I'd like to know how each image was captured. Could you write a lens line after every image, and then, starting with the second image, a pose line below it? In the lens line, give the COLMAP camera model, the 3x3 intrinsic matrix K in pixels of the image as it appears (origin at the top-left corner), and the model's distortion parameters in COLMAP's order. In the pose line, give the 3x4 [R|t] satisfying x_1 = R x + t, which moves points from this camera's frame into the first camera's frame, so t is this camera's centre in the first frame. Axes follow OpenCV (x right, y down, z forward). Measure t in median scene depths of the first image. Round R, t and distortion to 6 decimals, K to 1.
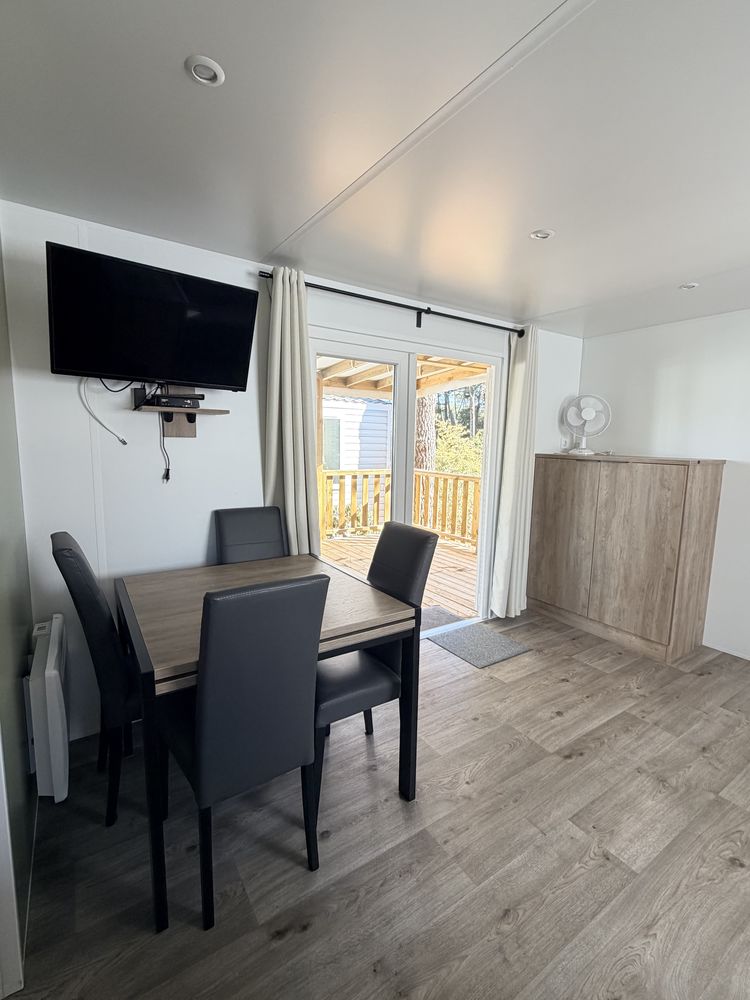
lens RADIAL K [[455.5, 0, 372.8], [0, 455.5, 503.4], [0, 0, 1]] dist [0.000595, -0.000953]
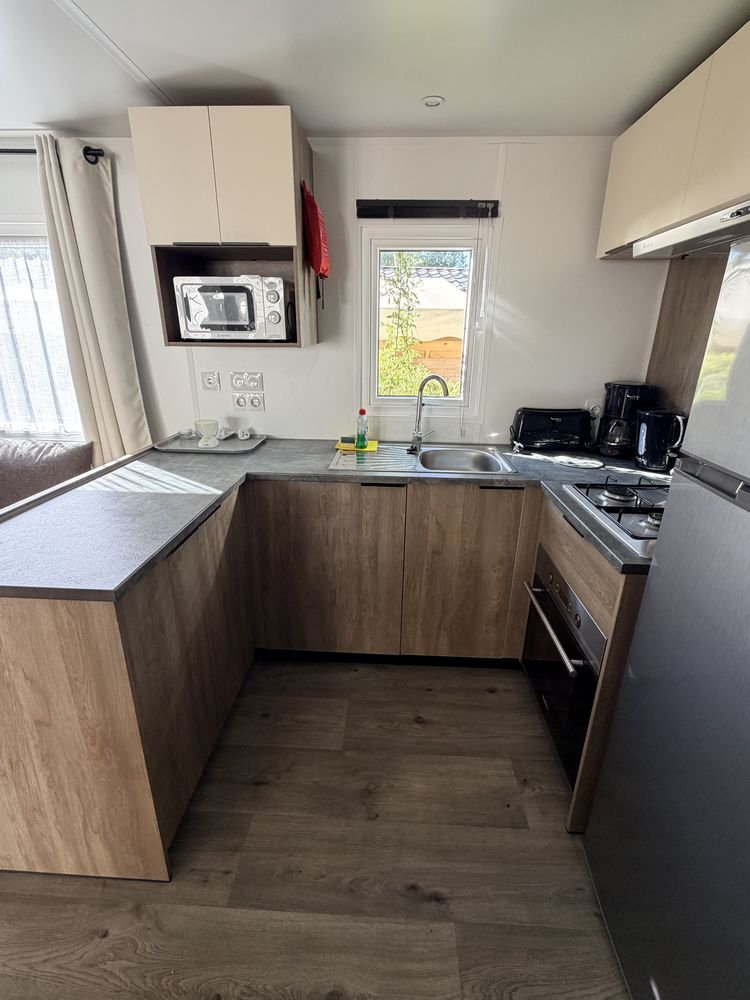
lens RADIAL K [[455.5, 0, 375.0], [0, 455.5, 497.1], [0, 0, 1]] dist [0.000595, -0.000953]
pose [[-0.808079, -0.223828, 0.544894, 0.246694], [0.055376, 0.892041, 0.448549, -0.184837], [-0.586466, 0.392637, -0.708445, 1.116039]]
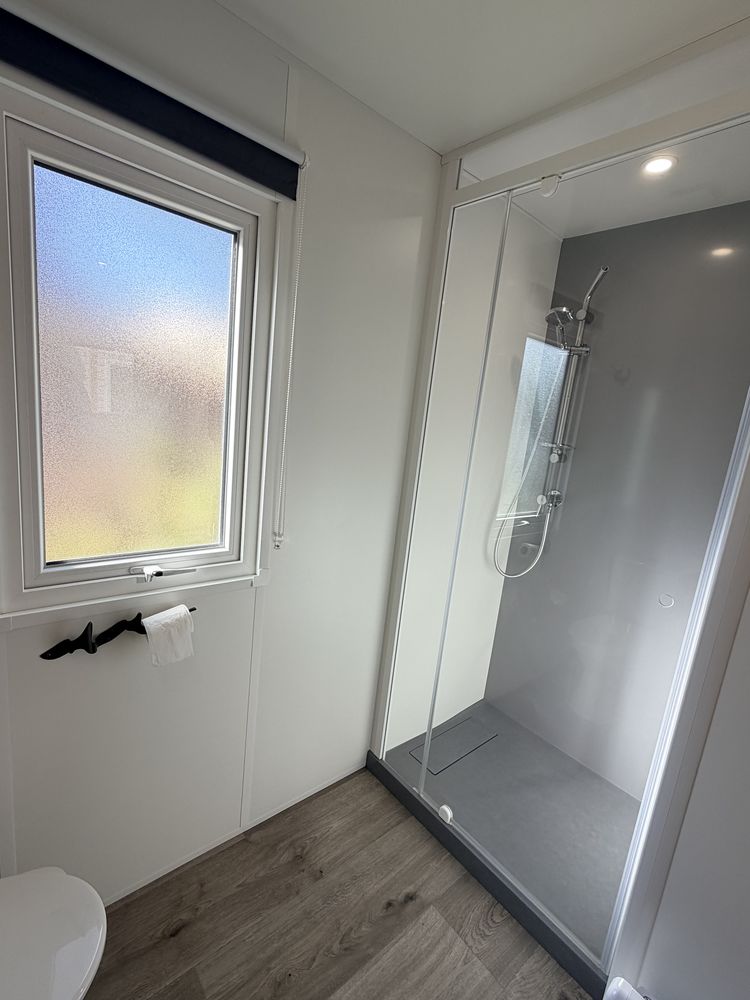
lens RADIAL K [[455.5, 0, 373.8], [0, 455.5, 499.7], [0, 0, 1]] dist [0.000595, -0.000953]
pose [[-0.984812, -0.100547, -0.141548, 0.558168], [-0.140929, 0.939098, 0.313424, -0.179397], [0.101414, 0.328611, -0.939005, 1.258729]]
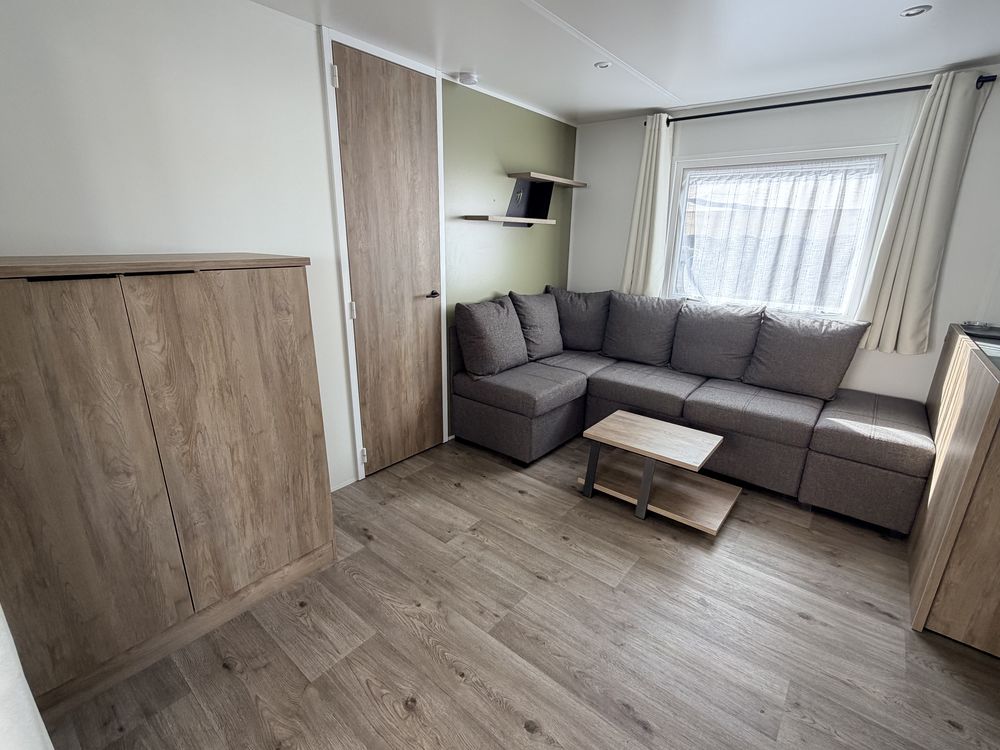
lens RADIAL K [[455.5, 0, 497.4], [0, 455.5, 376.7], [0, 0, 1]] dist [0.000595, -0.000953]
pose [[-0.292716, -0.302599, 0.907057, 0.038460], [0.113697, 0.930862, 0.347231, -0.150809], [-0.949416, 0.204770, -0.238073, 1.102459]]
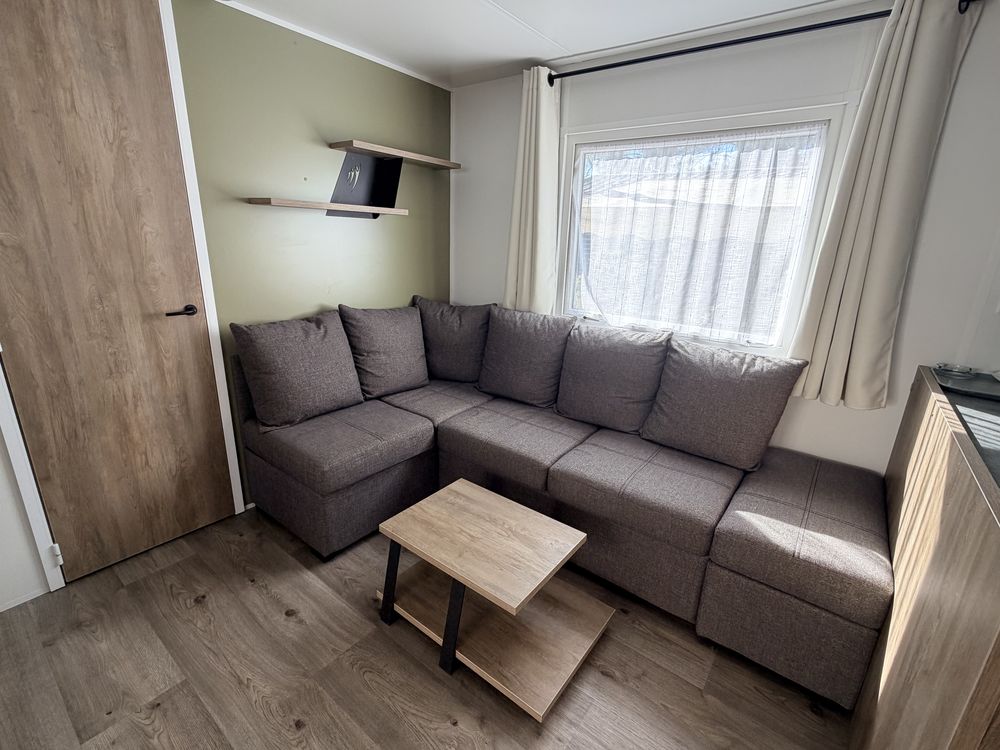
lens RADIAL K [[455.5, 0, 497.3], [0, 455.5, 375.2], [0, 0, 1]] dist [0.000595, -0.000953]
pose [[-0.320109, -0.301411, 0.898155, 0.291352], [0.093541, 0.933352, 0.346561, -0.078487], [-0.942751, 0.194951, -0.270580, 0.649333]]
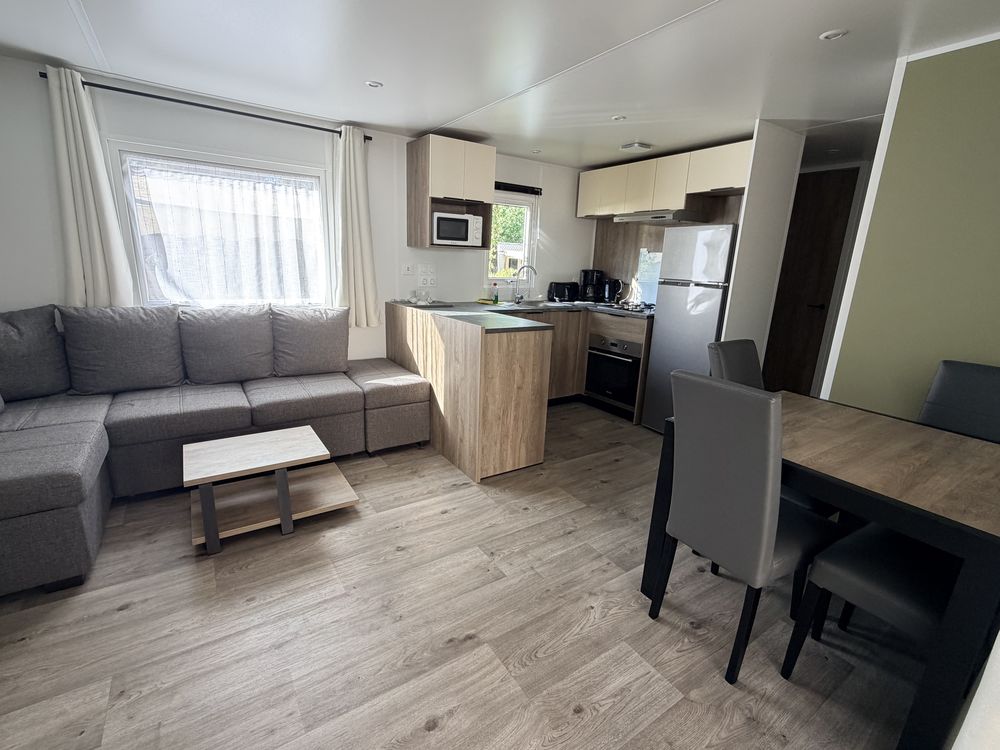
lens RADIAL K [[455.5, 0, 500.2], [0, 455.5, 376.0], [0, 0, 1]] dist [0.000595, -0.000953]
pose [[-0.998116, -0.057182, -0.022225, 0.366710], [-0.061332, 0.921621, 0.383213, -0.168272], [-0.001430, 0.383854, -0.923393, 1.379608]]
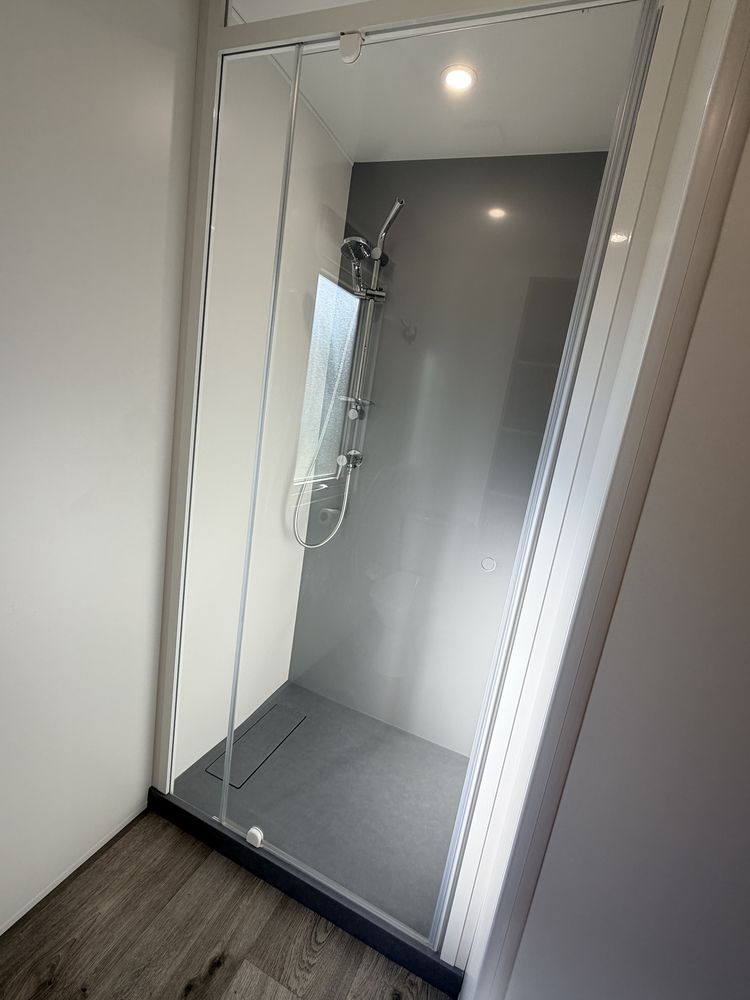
lens RADIAL K [[455.5, 0, 374.9], [0, 455.5, 499.0], [0, 0, 1]] dist [0.000595, -0.000953]
pose [[-0.822712, -0.027598, -0.567788, 0.521957], [-0.235125, 0.925897, 0.295687, -0.139156], [0.517553, 0.376766, -0.768236, 1.143197]]
